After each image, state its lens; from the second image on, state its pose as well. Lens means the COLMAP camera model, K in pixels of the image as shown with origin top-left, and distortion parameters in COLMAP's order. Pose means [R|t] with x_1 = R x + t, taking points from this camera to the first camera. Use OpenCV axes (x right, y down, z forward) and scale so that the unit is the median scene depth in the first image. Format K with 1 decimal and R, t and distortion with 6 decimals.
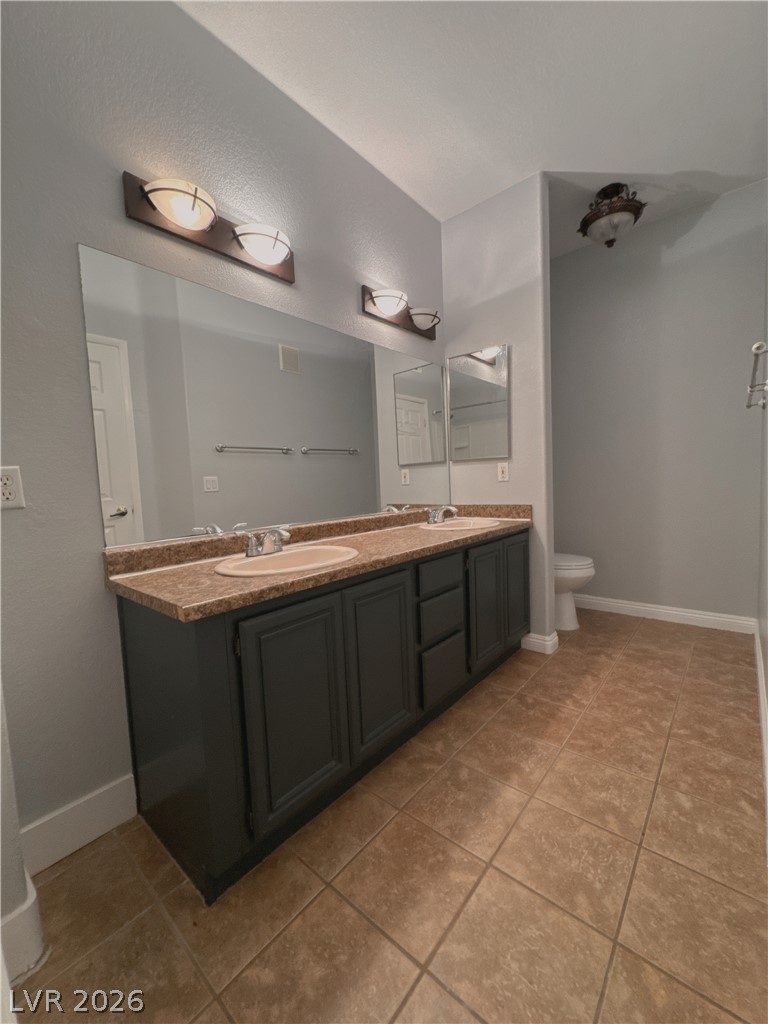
lens RADIAL K [[411.9, 0, 386.1], [0, 411.9, 513.6], [0, 0, 1]] dist [-0.000157, 0.000658]
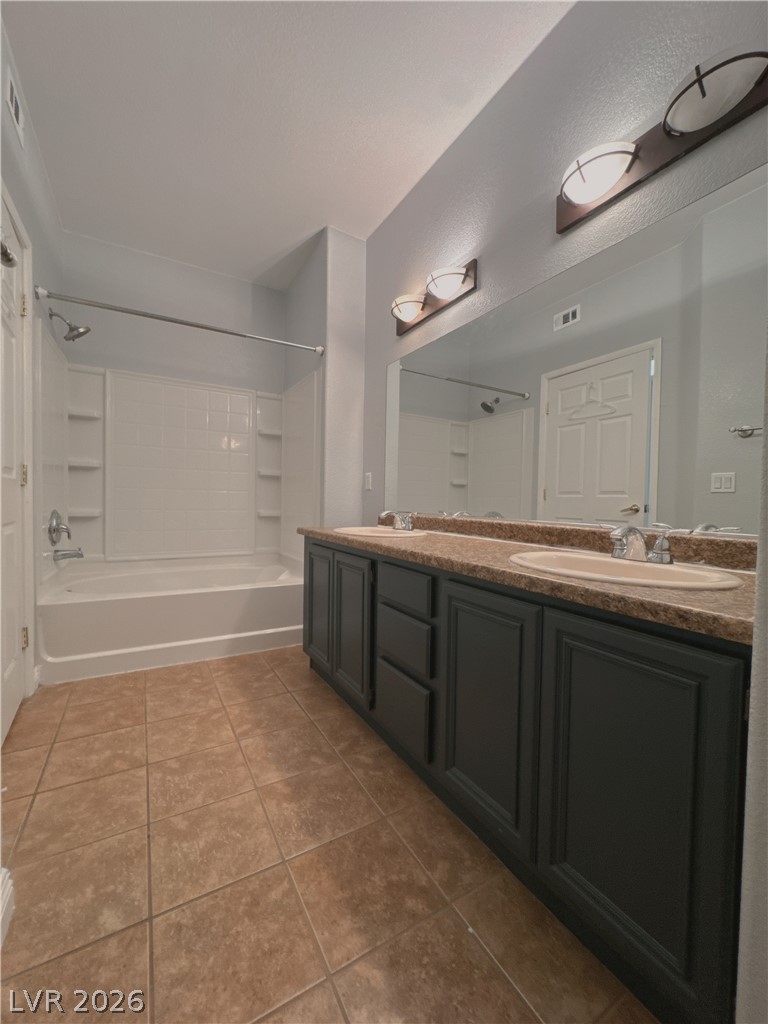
lens RADIAL K [[411.9, 0, 385.1], [0, 411.9, 509.5], [0, 0, 1]] dist [-0.000157, 0.000658]
pose [[-0.325628, 0.056662, -0.943799, 1.098161], [-0.074434, 0.993568, 0.085331, -0.089229], [0.942564, 0.098037, -0.319316, 1.469118]]
